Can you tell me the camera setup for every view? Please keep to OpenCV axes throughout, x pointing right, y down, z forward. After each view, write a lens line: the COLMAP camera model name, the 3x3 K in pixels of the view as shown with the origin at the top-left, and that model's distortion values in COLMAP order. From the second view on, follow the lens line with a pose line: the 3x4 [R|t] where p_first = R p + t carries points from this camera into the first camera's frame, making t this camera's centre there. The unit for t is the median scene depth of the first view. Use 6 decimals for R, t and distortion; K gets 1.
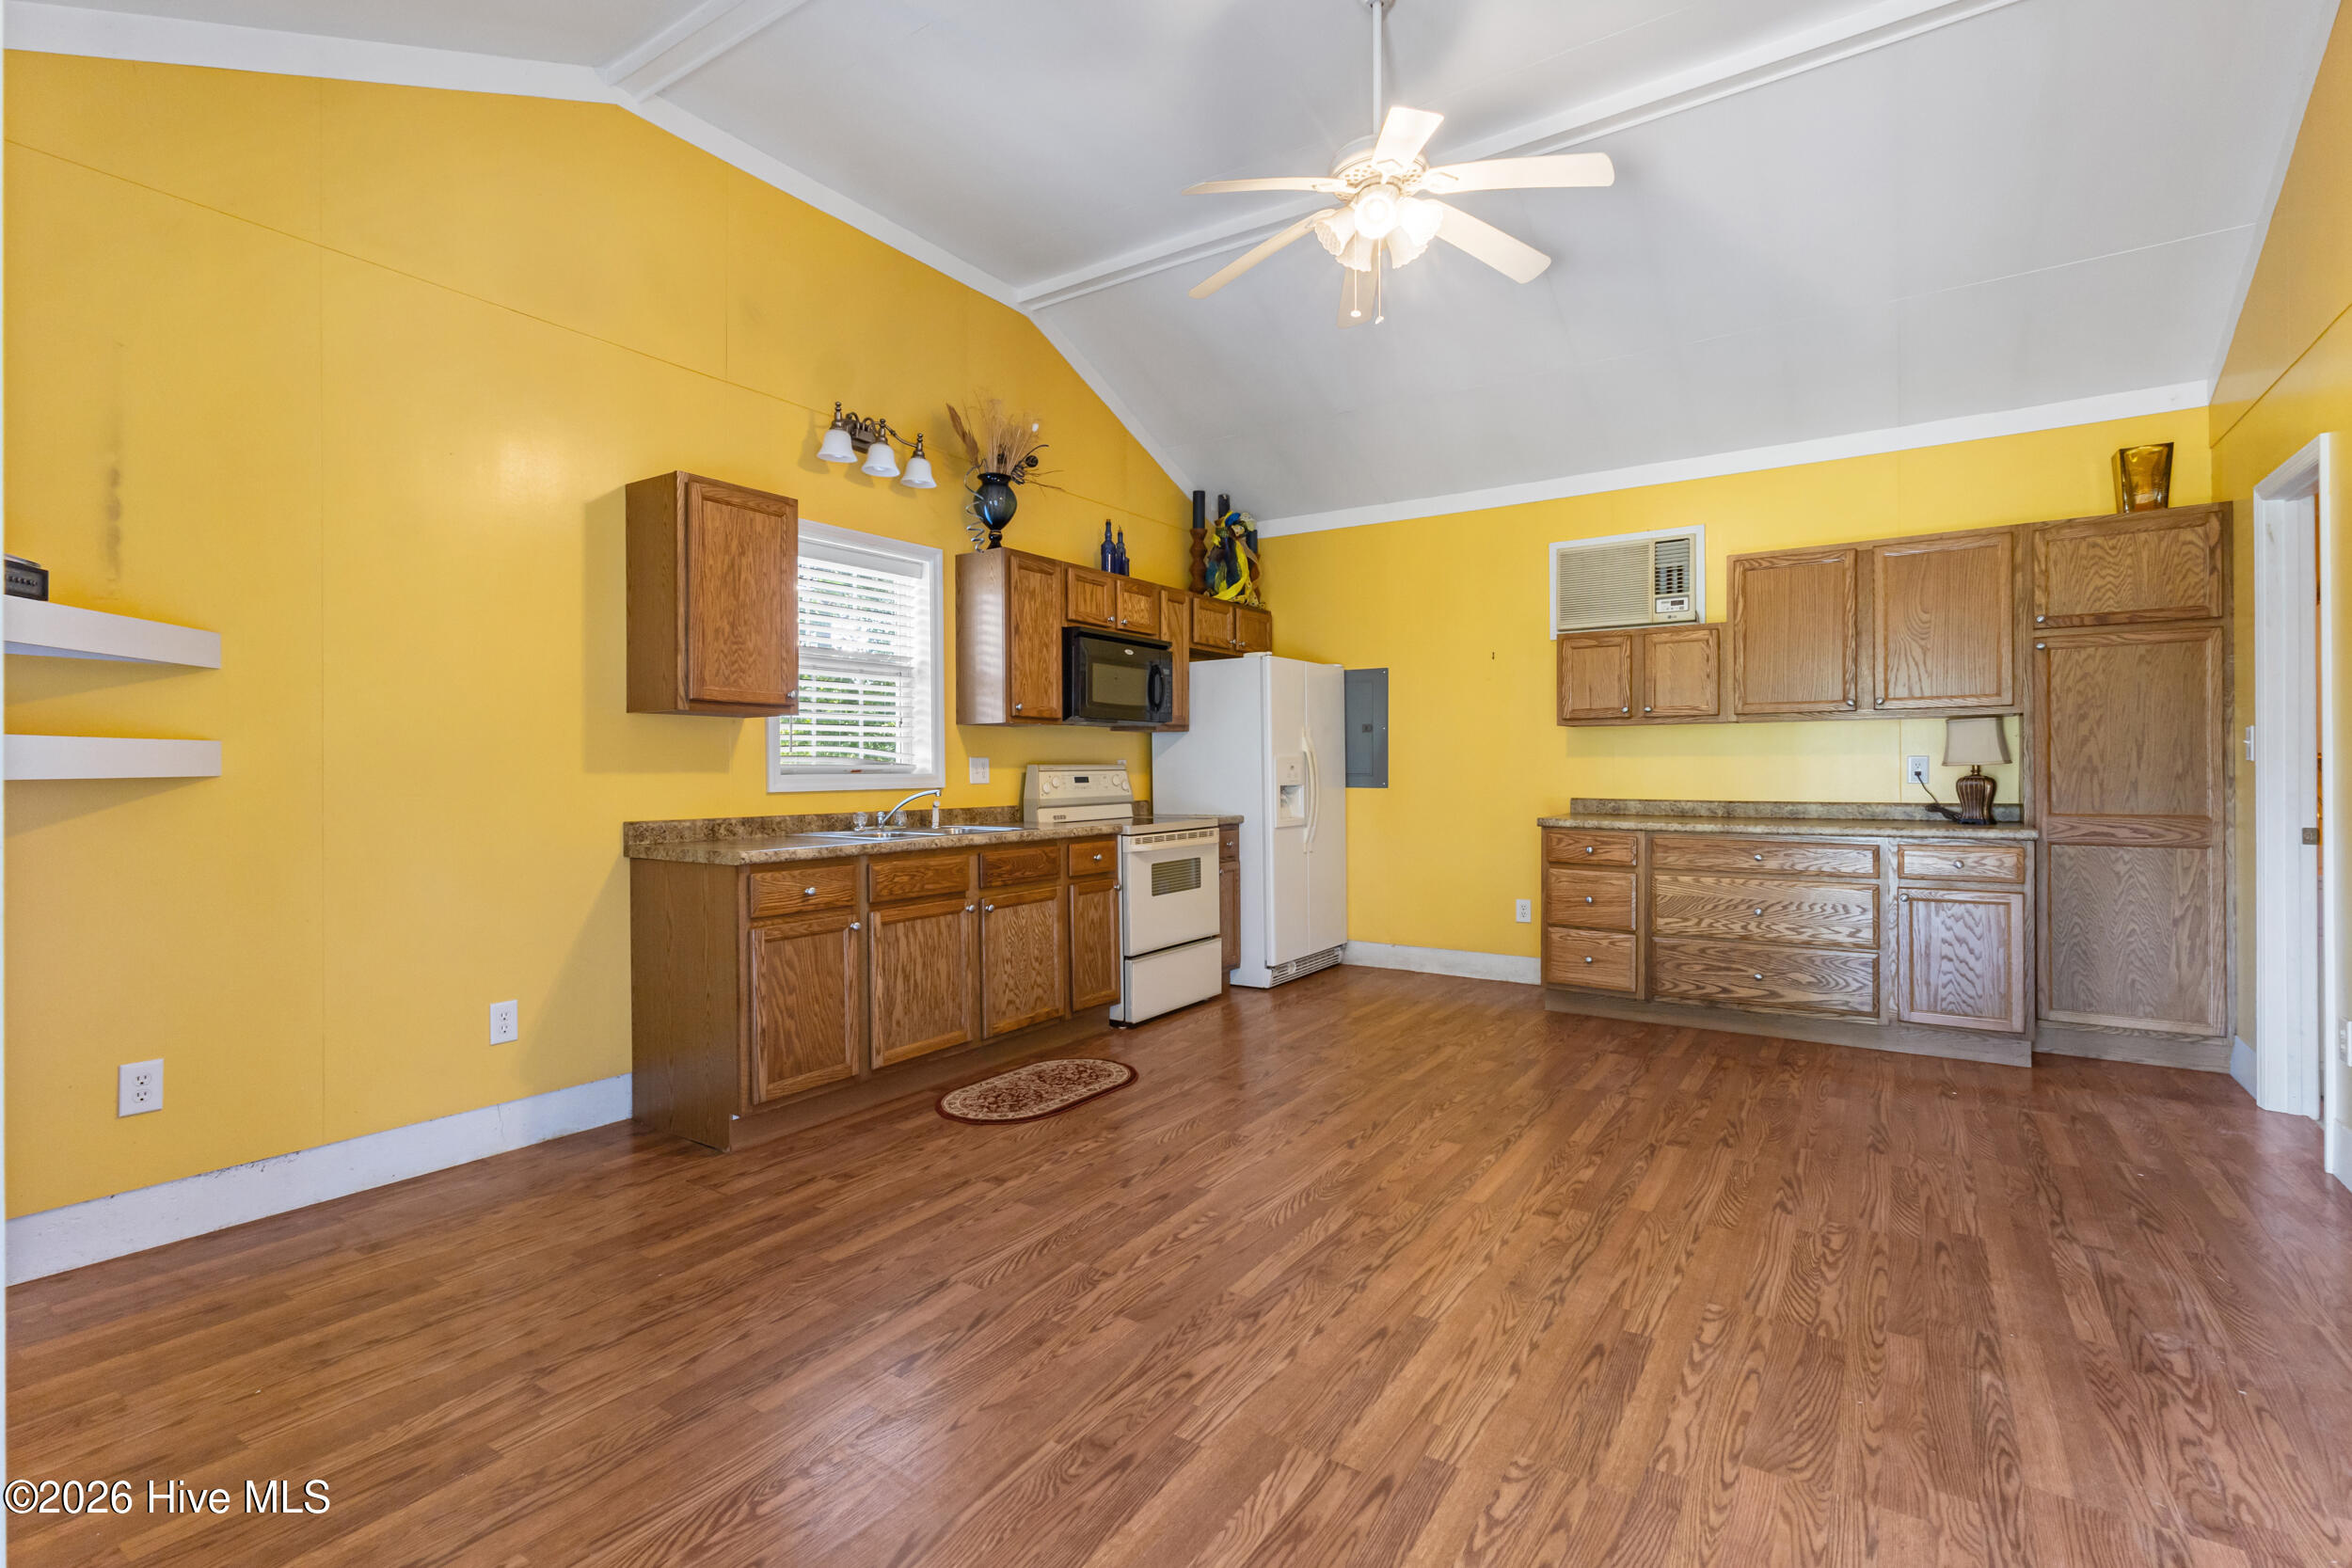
lens RADIAL K [[1097.1, 0, 1176.0], [0, 1097.1, 784.0], [0, 0, 1]] dist [0.000483, 0.000548]
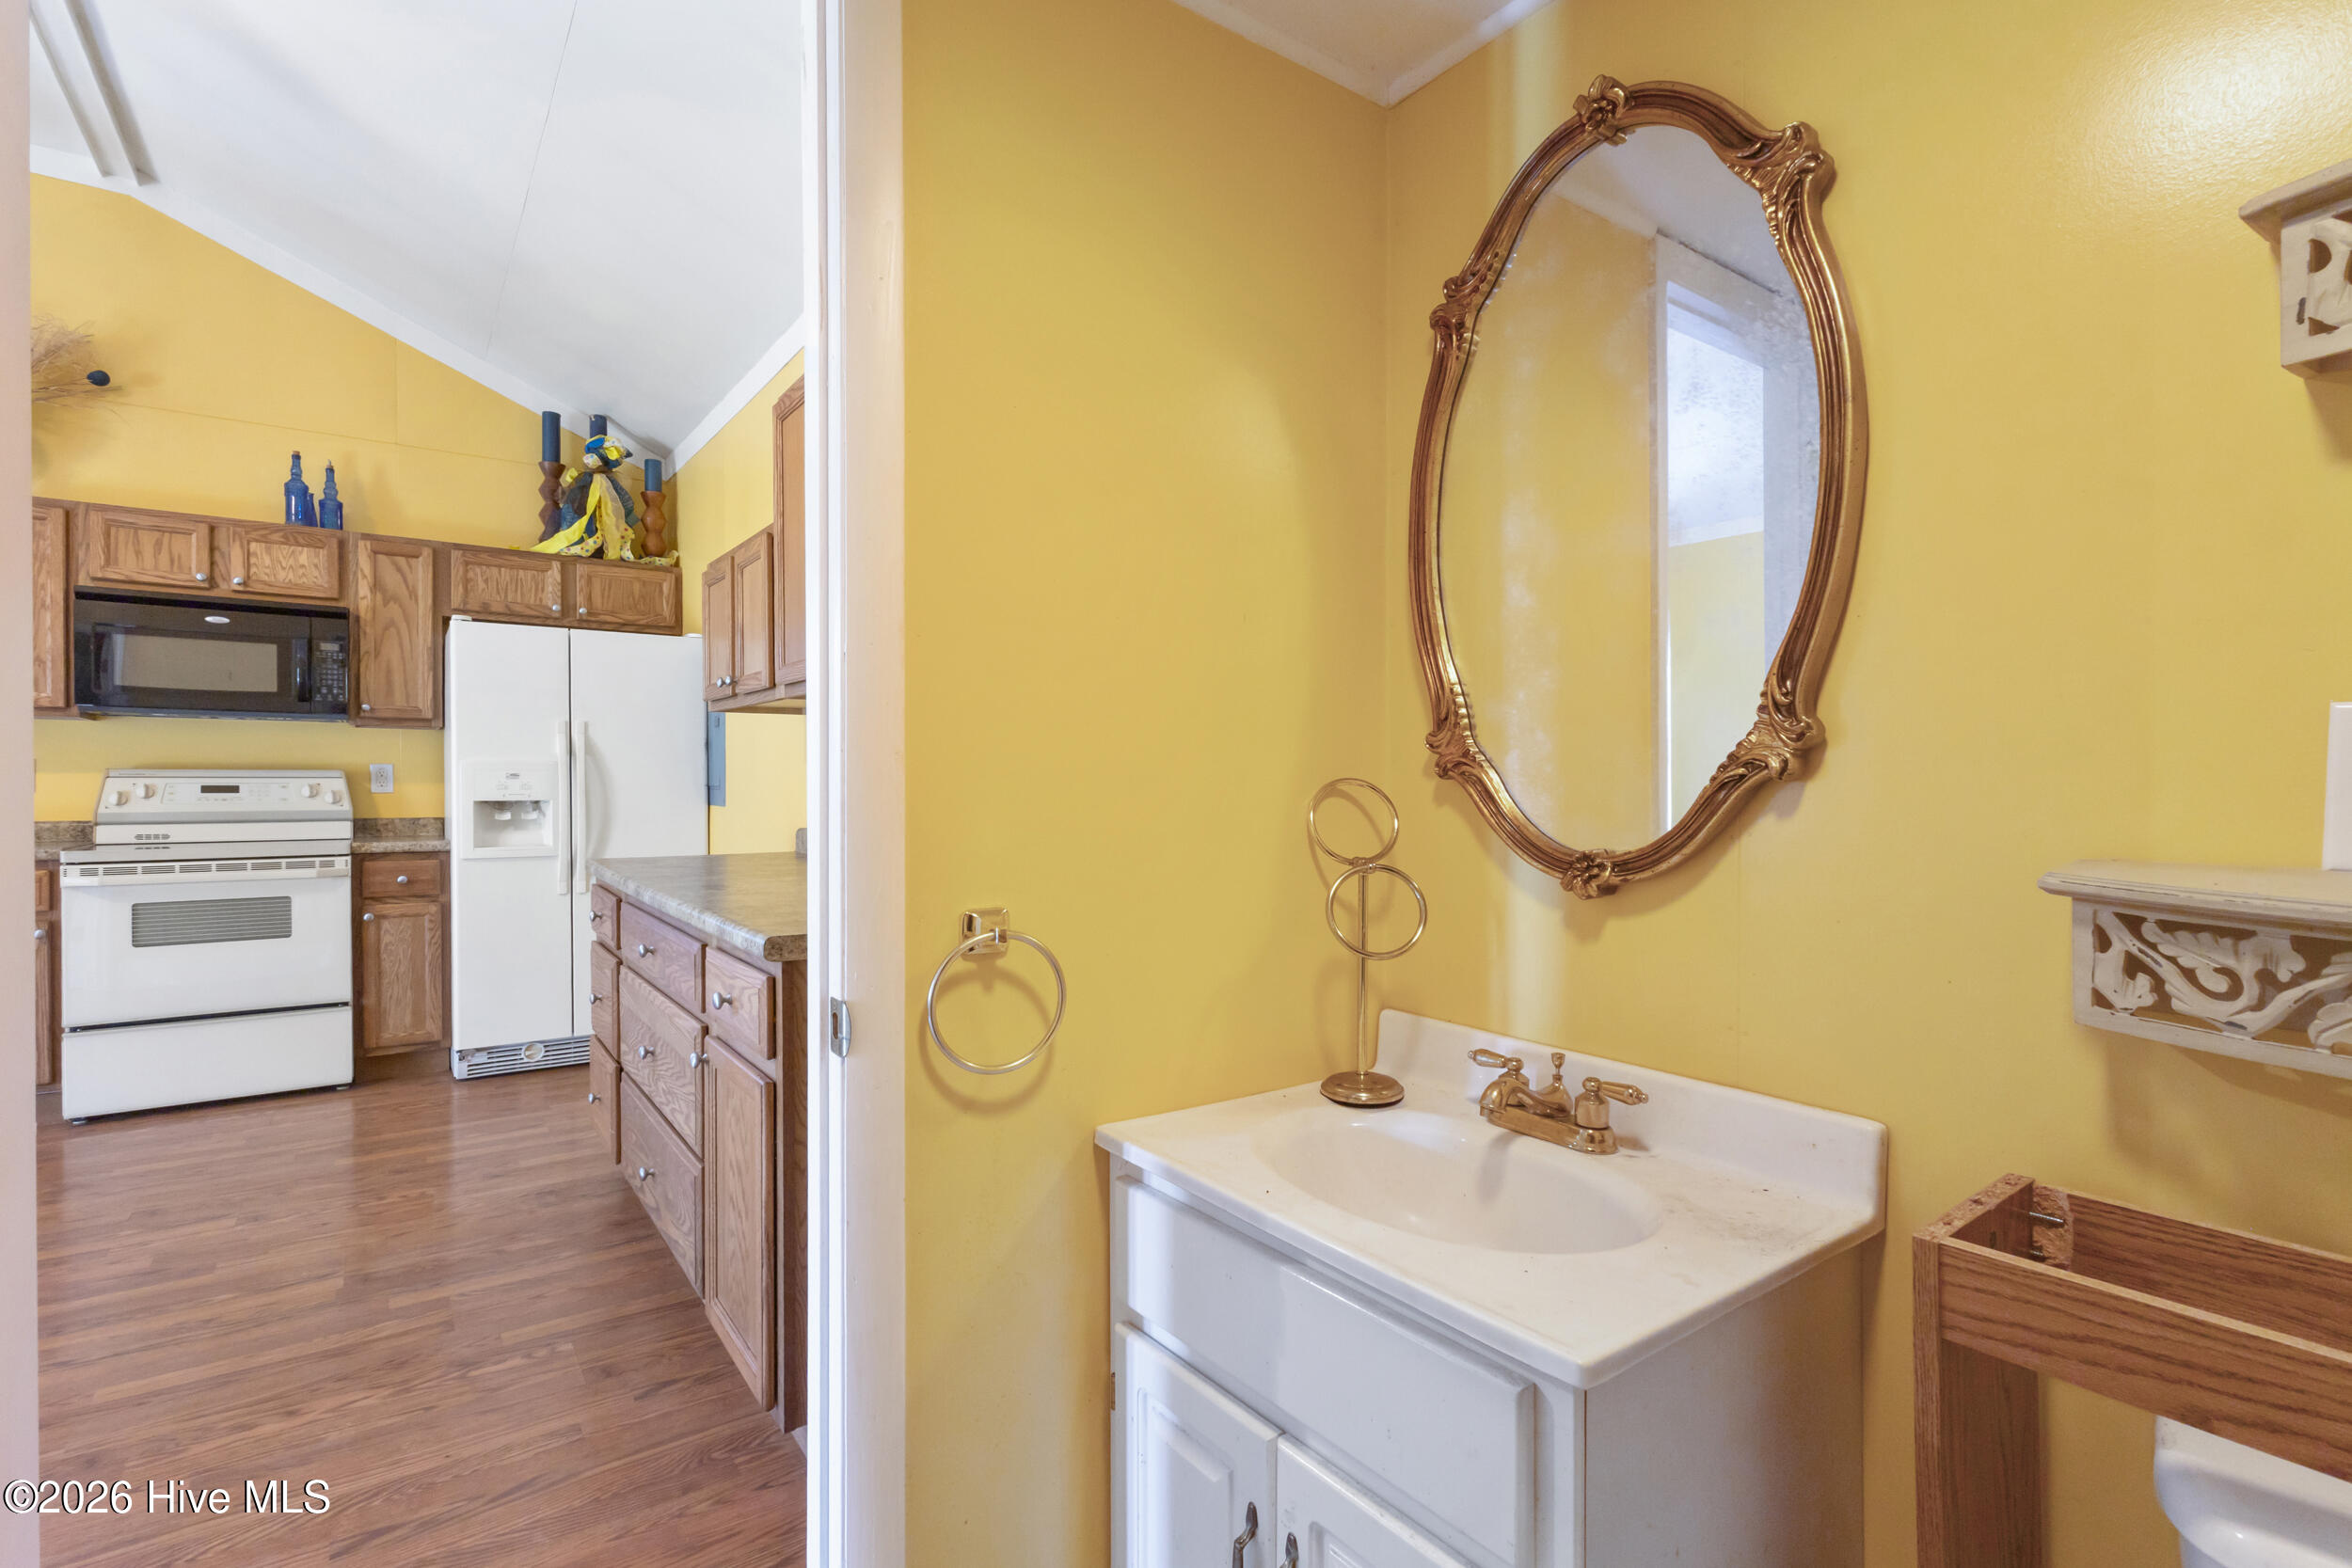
lens RADIAL K [[1097.1, 0, 1176.0], [0, 1097.1, 784.0], [0, 0, 1]] dist [0.000483, 0.000548]
pose [[0.939898, 0.010926, -0.341281, 0.805193], [-0.013330, 0.999900, -0.004702, -0.012640], [0.341195, 0.008968, 0.939950, 0.500745]]
